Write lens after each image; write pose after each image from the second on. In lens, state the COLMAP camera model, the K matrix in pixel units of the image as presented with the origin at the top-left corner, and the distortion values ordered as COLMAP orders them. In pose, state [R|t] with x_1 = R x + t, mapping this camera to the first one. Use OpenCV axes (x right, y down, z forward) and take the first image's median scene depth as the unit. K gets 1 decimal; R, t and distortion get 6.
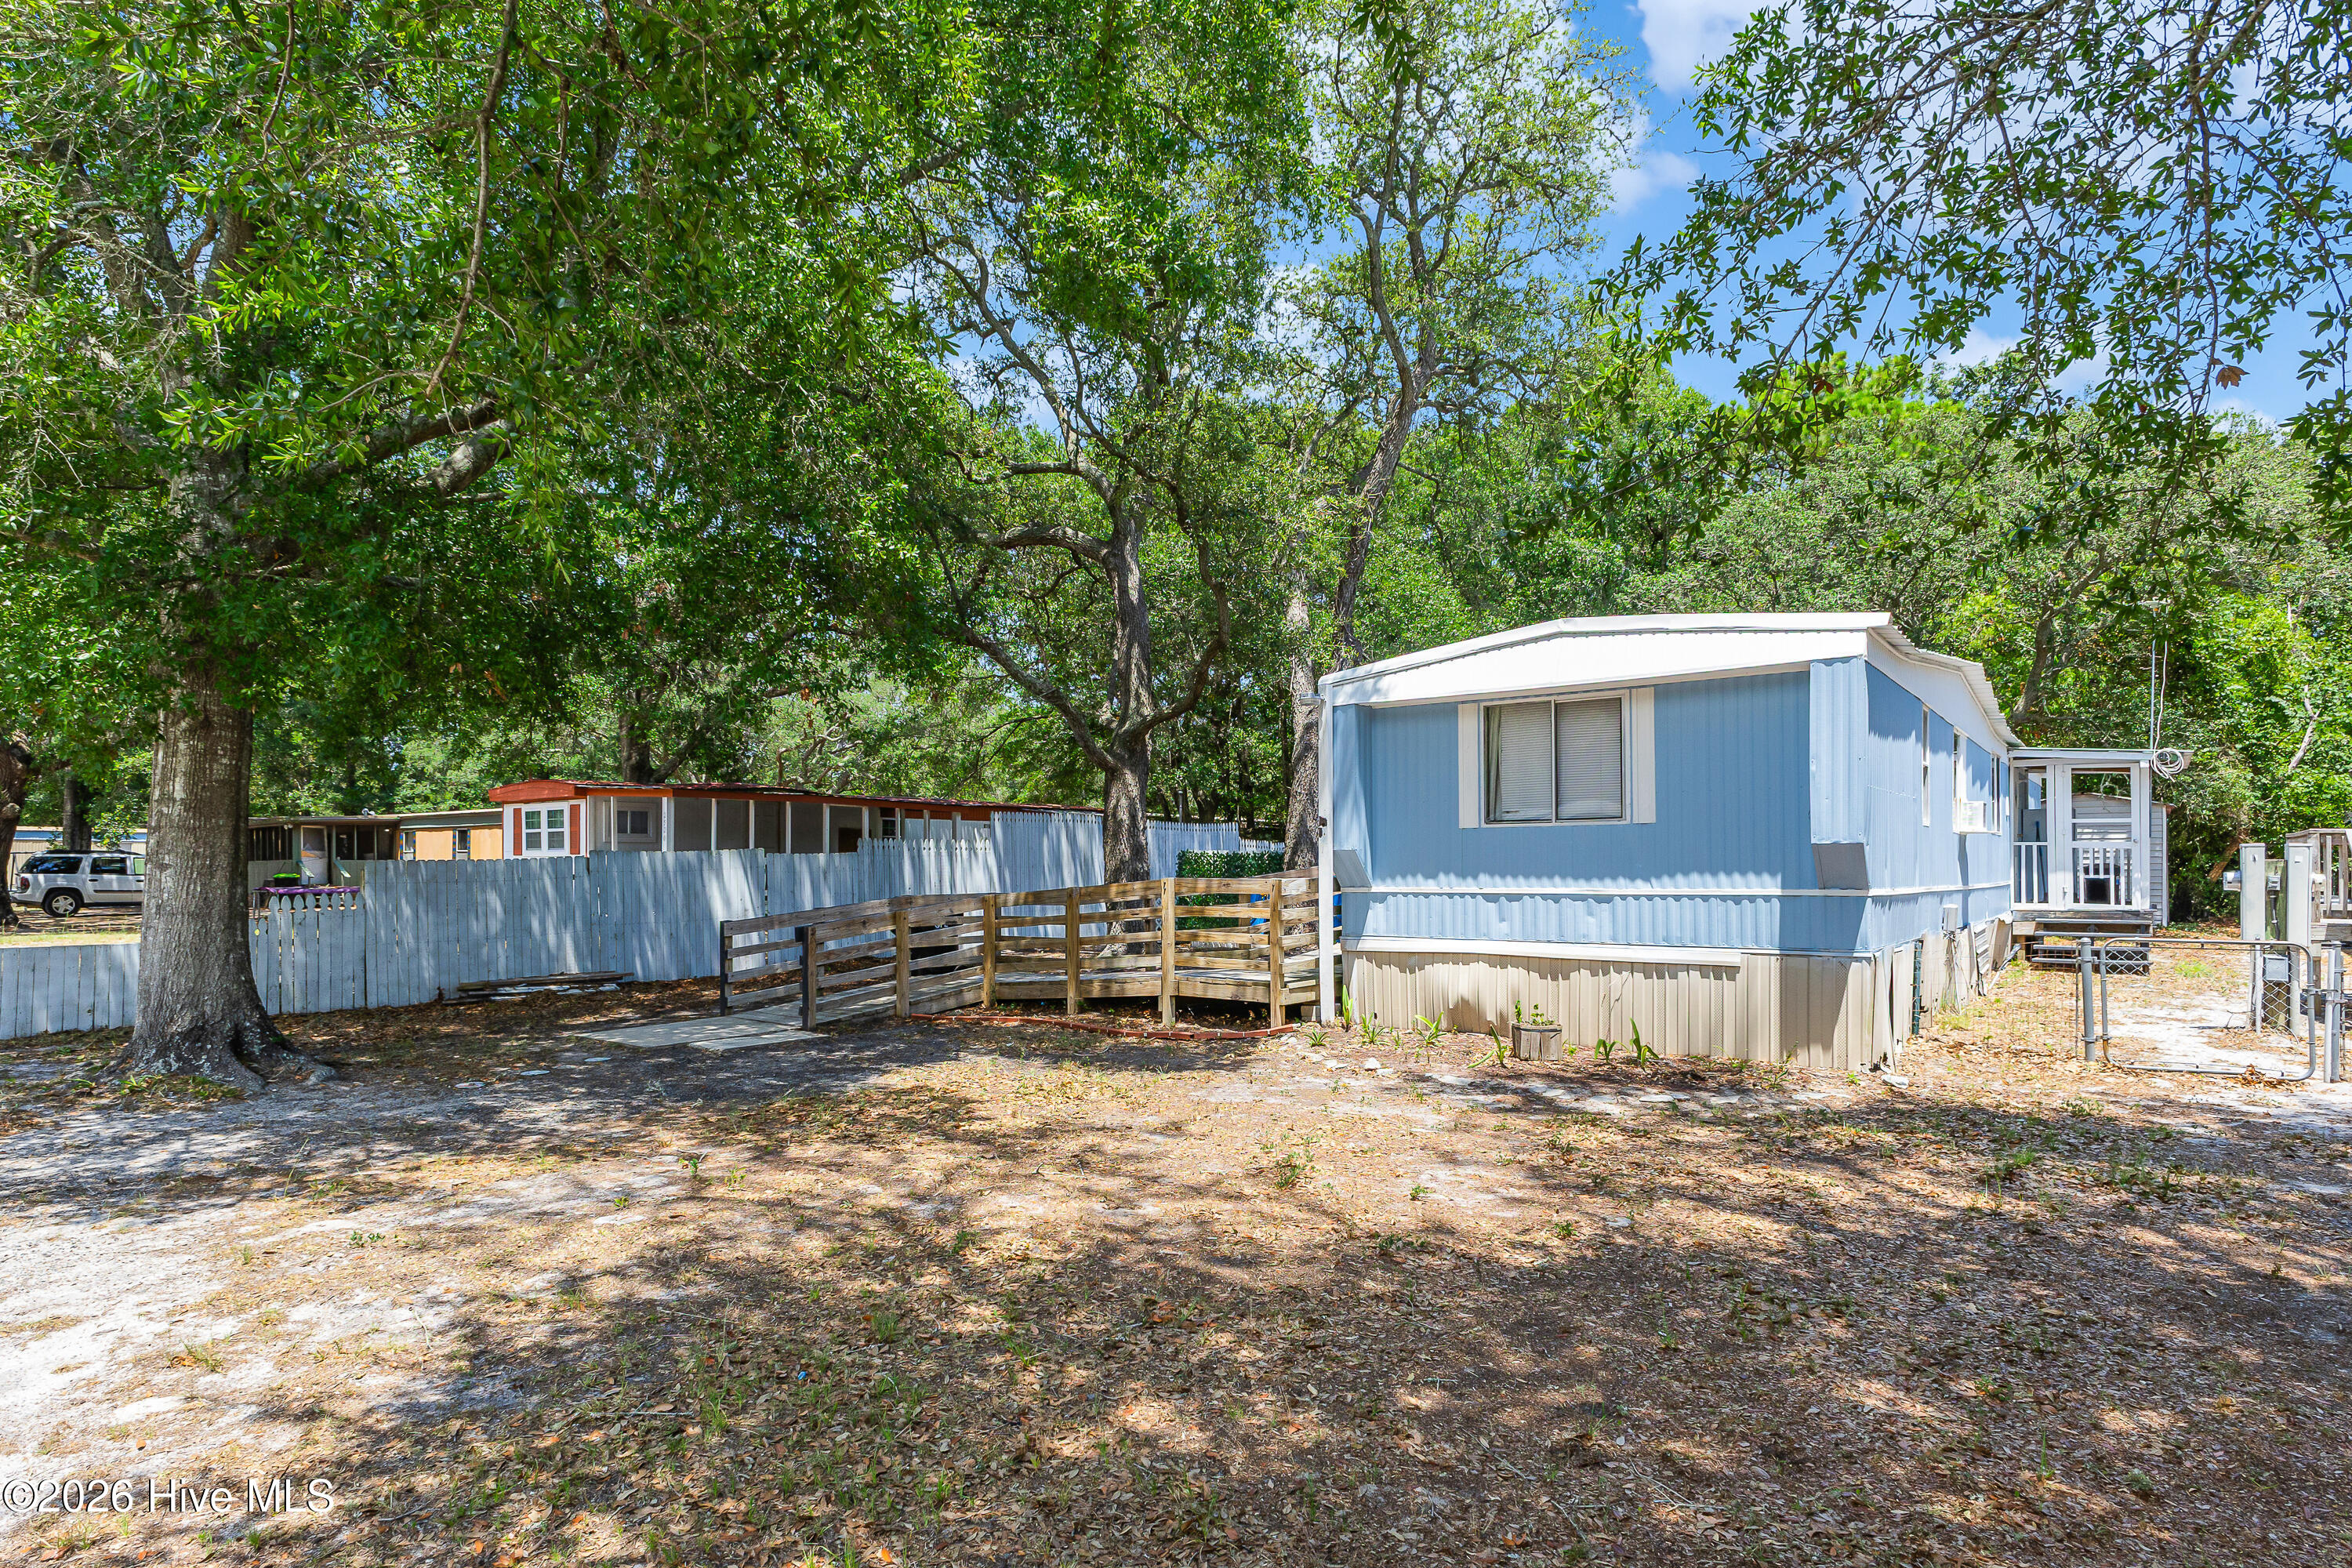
lens RADIAL K [[1216.1, 0, 1179.0], [0, 1216.1, 857.8], [0, 0, 1]] dist [-0.005121, -0.000355]
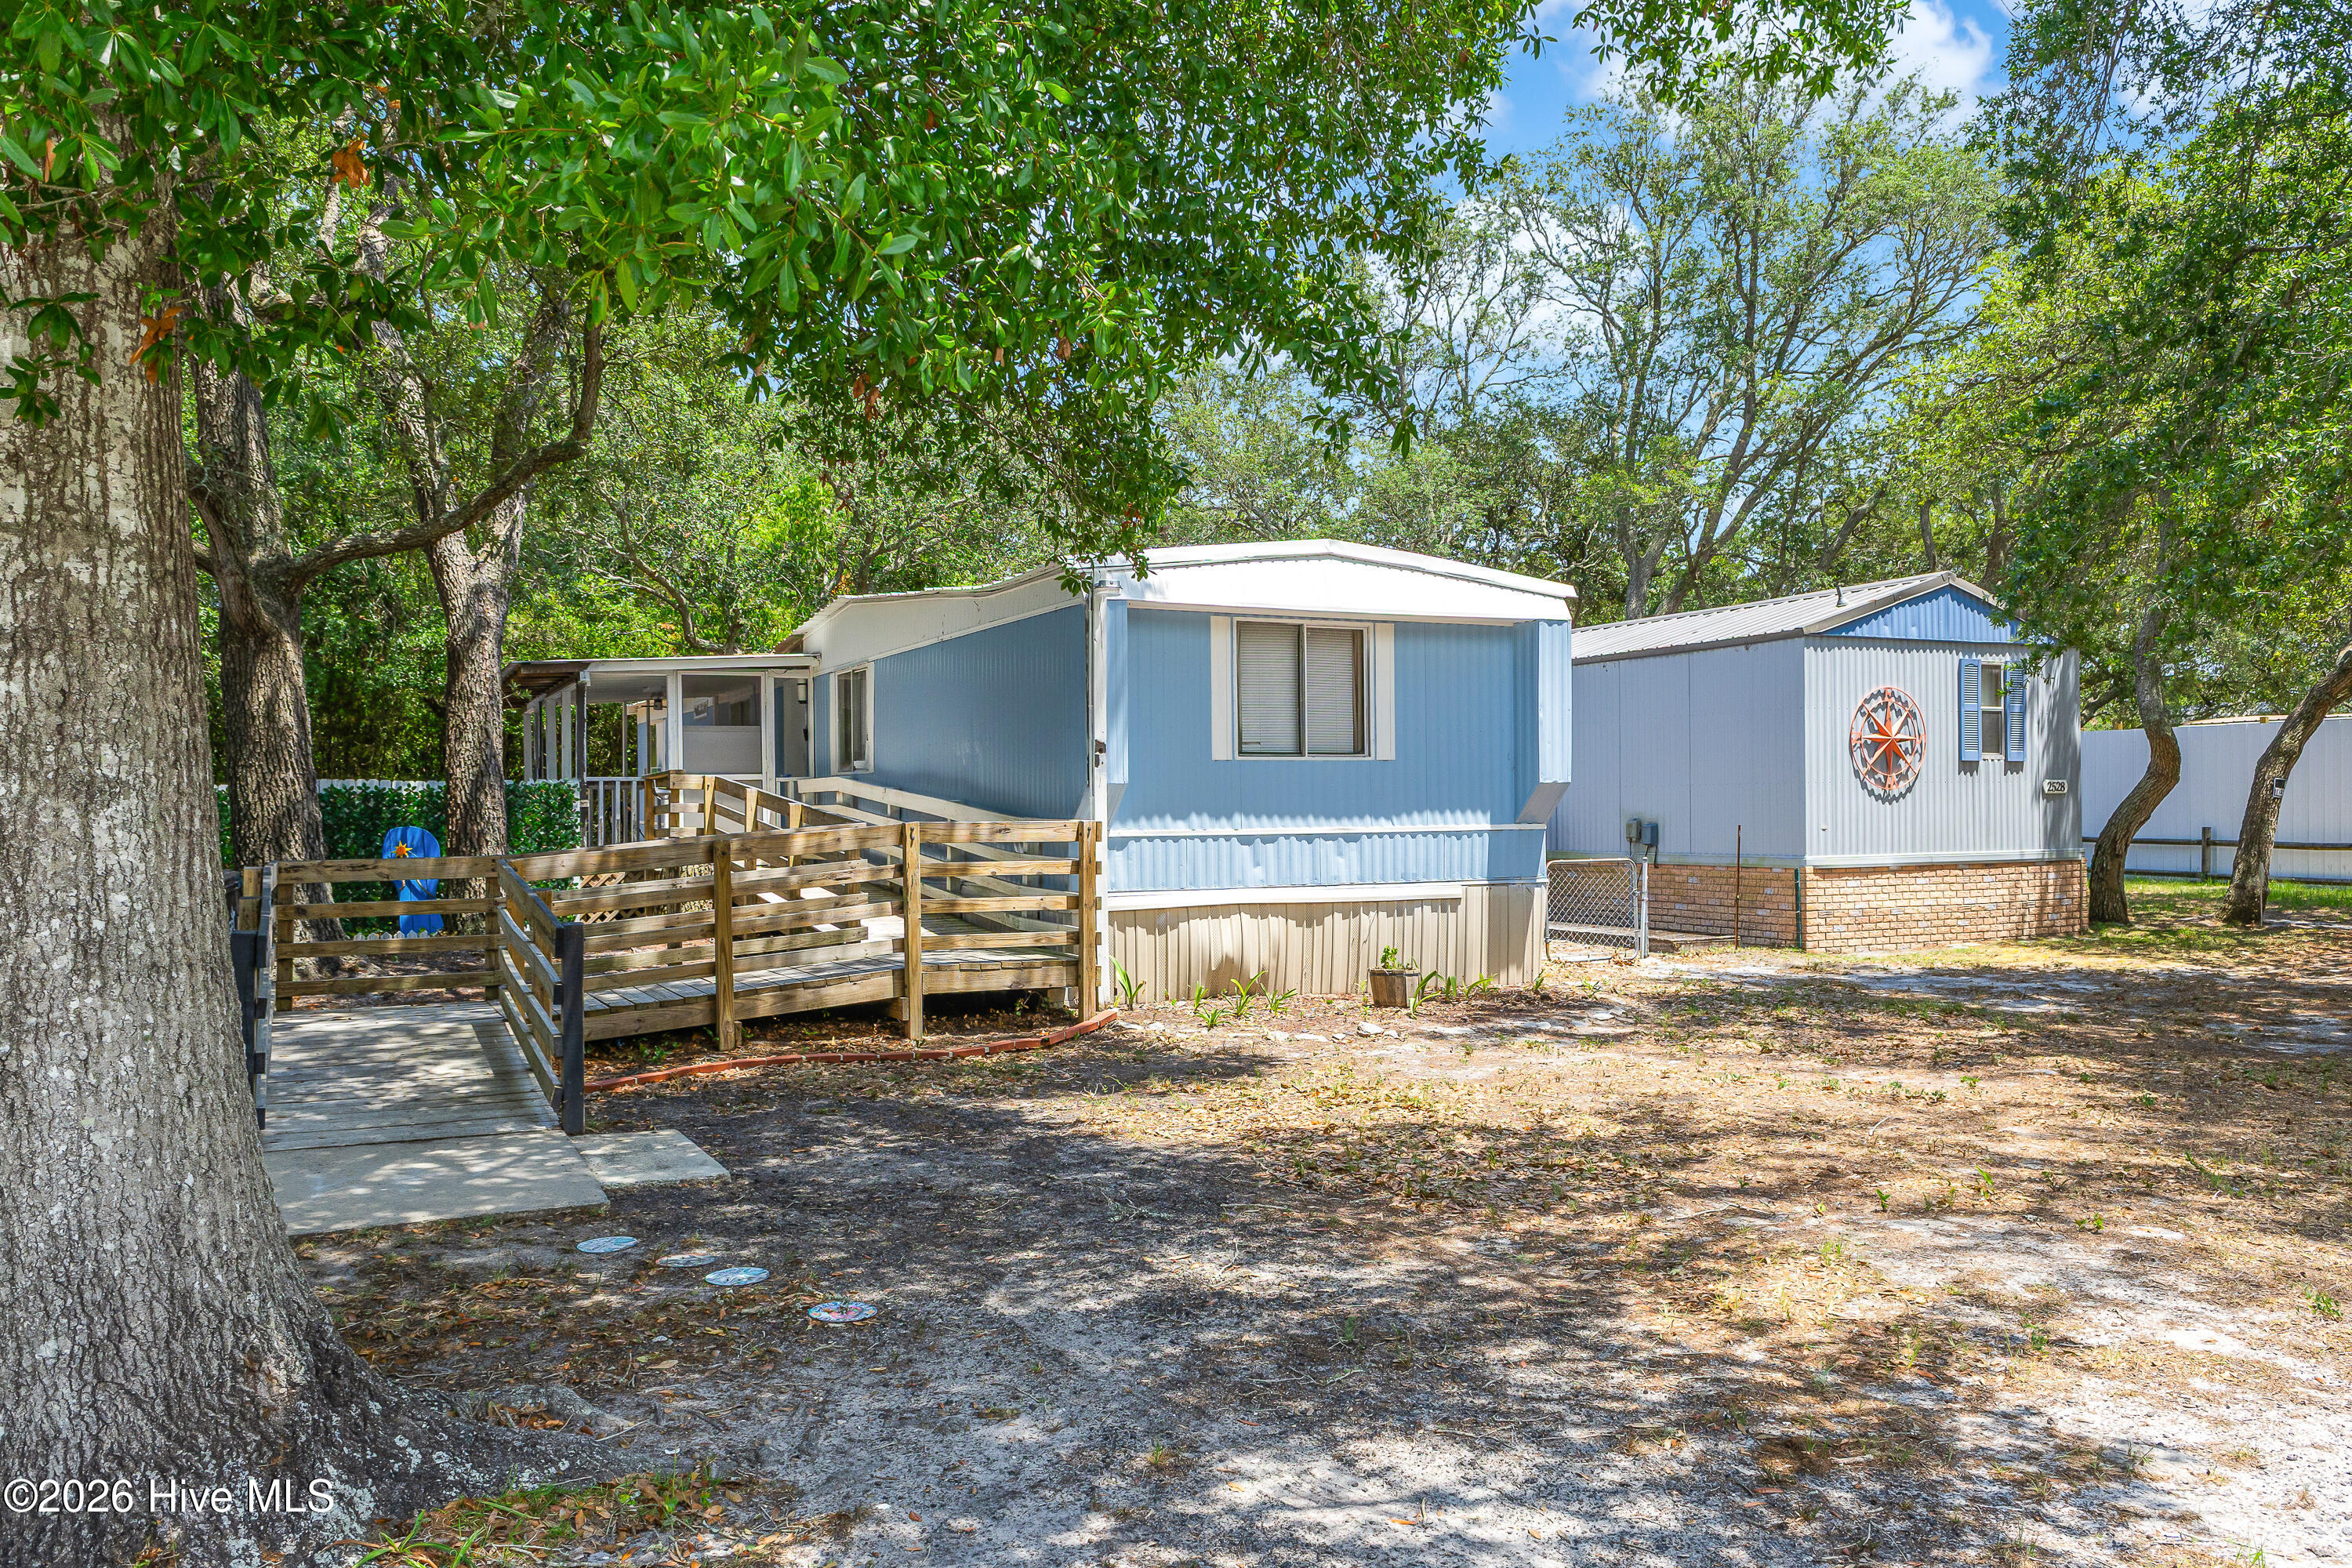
lens RADIAL K [[1615.4, 0, 1140.7], [0, 1615.4, 804.7], [0, 0, 1]] dist [0.007244, 0.003691]
pose [[0.488049, 0.000567, 0.872816, -0.834255], [0.000142, 1.000000, -0.000729, 0.008548], [-0.872816, 0.000480, 0.488049, 0.515015]]
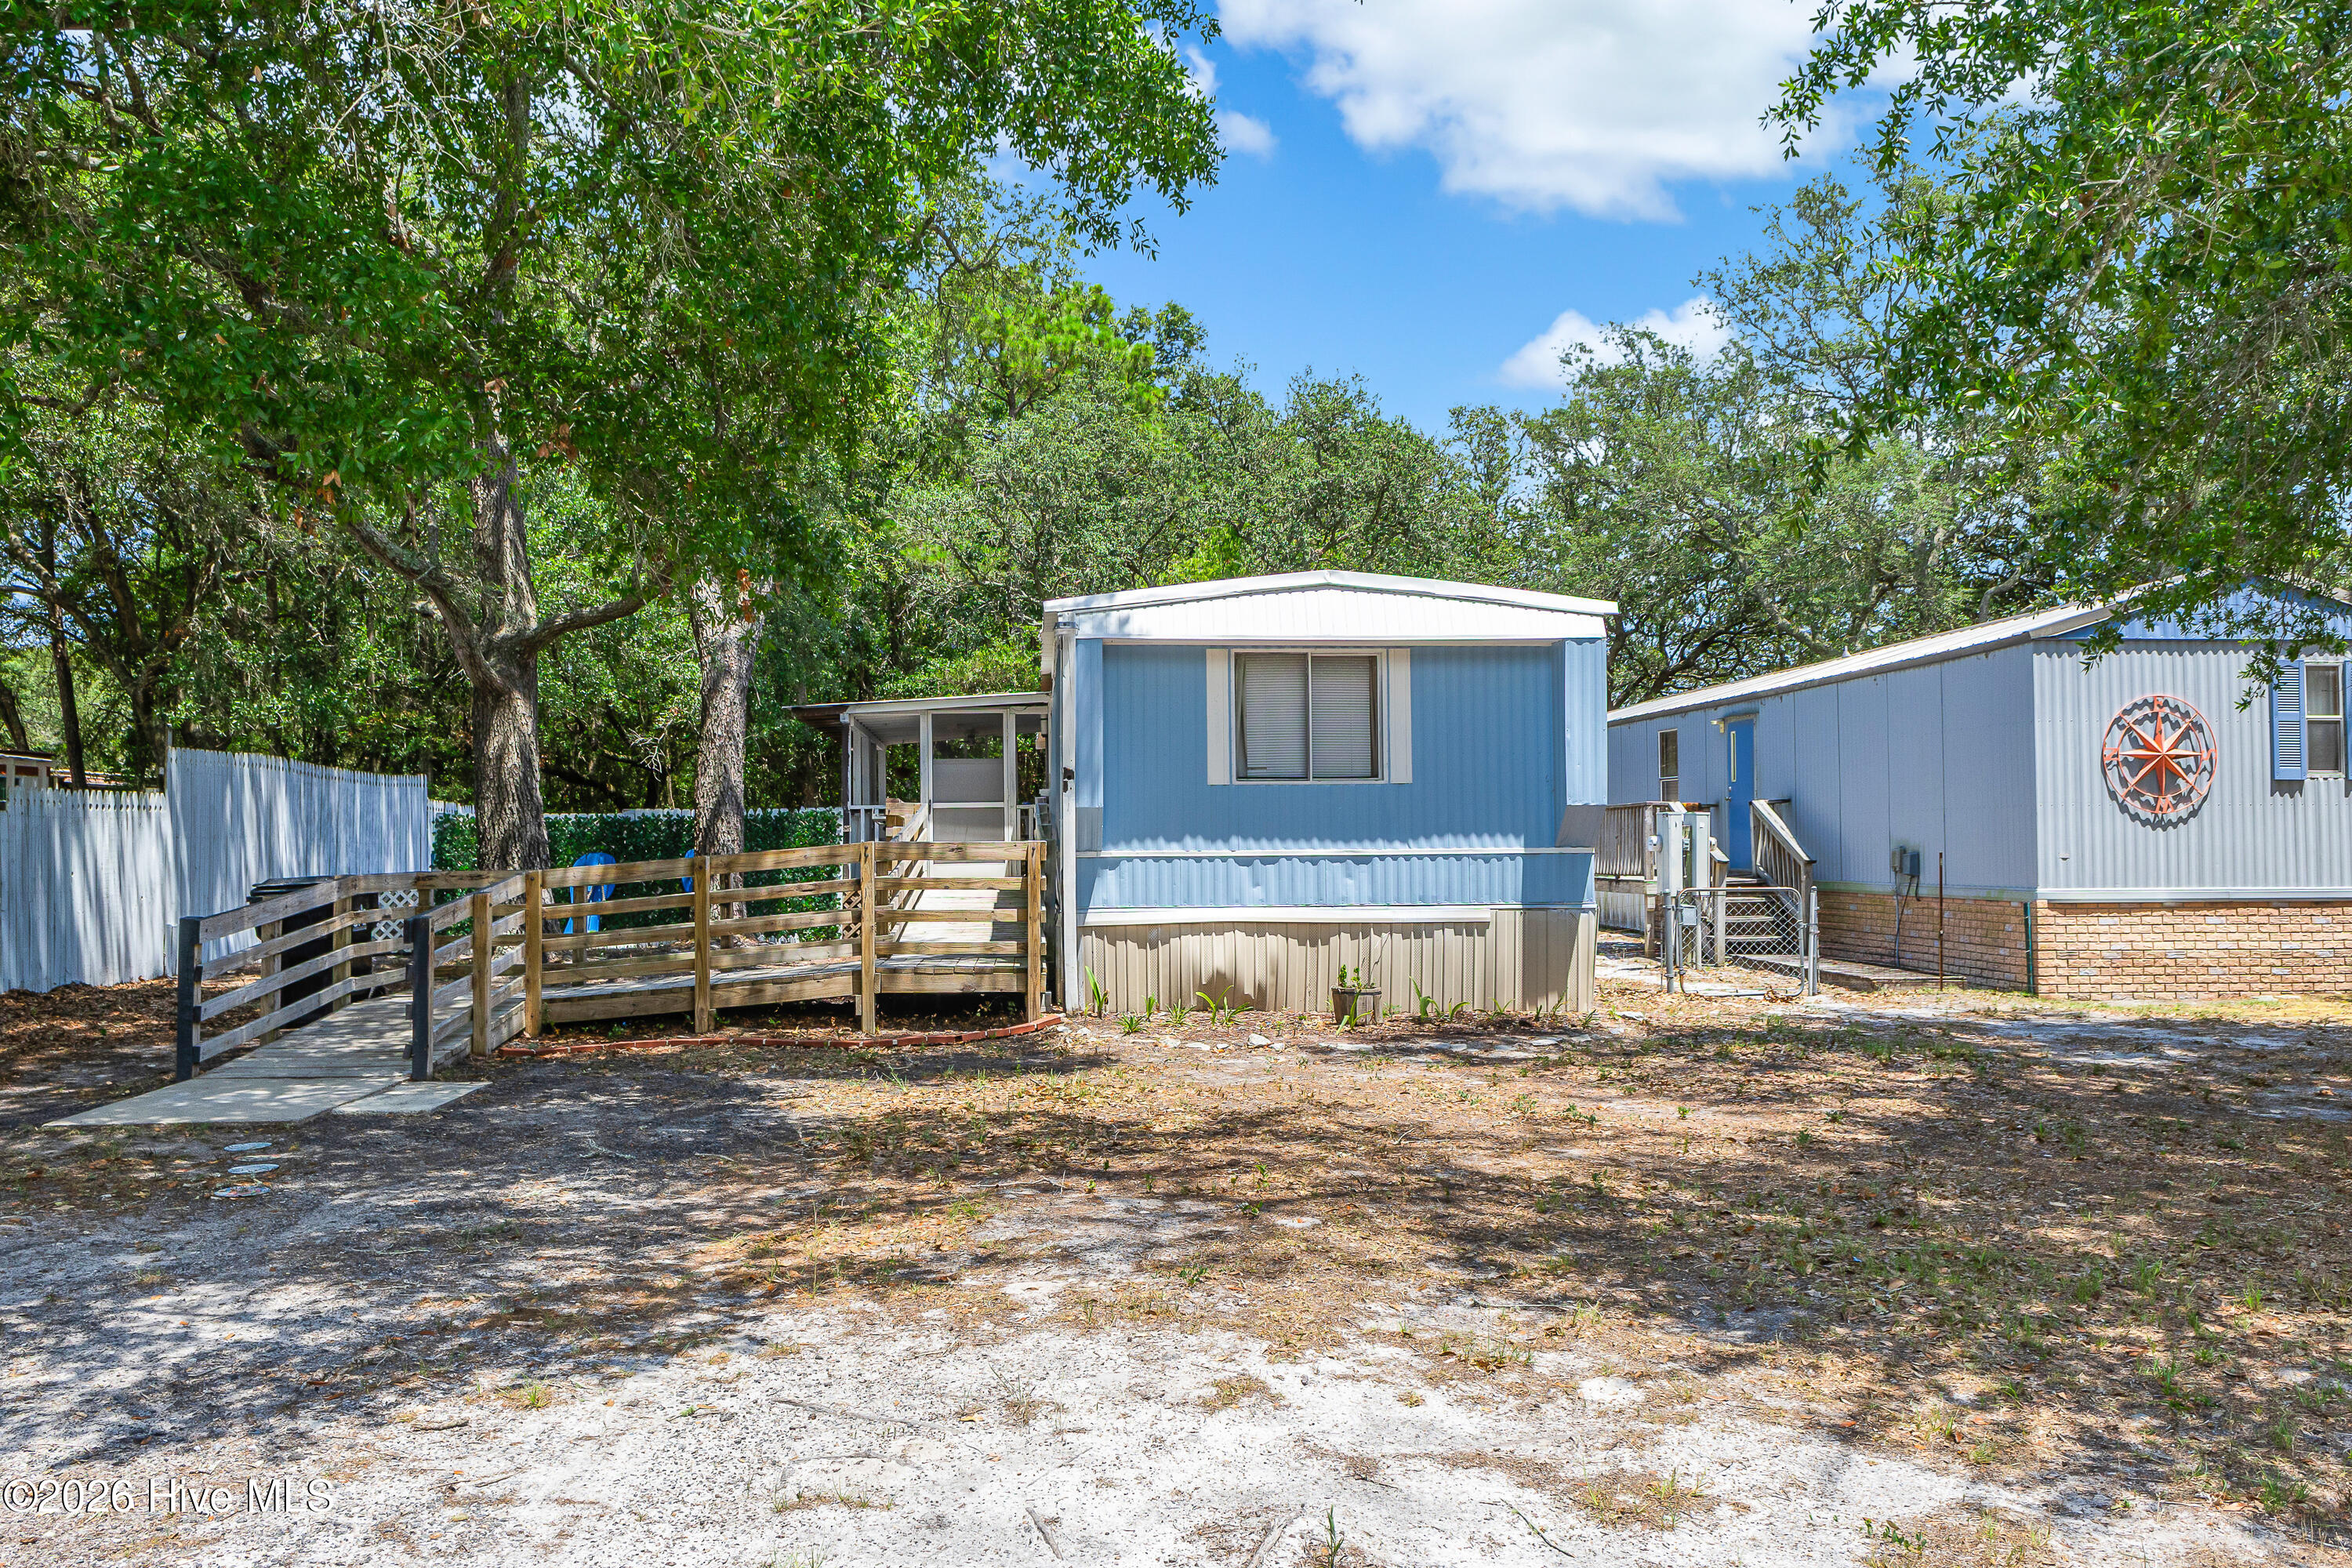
lens RADIAL K [[1636.6, 0, 1176.0], [0, 1636.6, 784.0], [0, 0, 1]] dist [0.008458, -0.003636]
pose [[0.757166, 0.023396, 0.652803, -0.616814], [-0.001669, 0.999424, -0.033883, 0.017301], [-0.653220, 0.024565, 0.756770, 0.097750]]
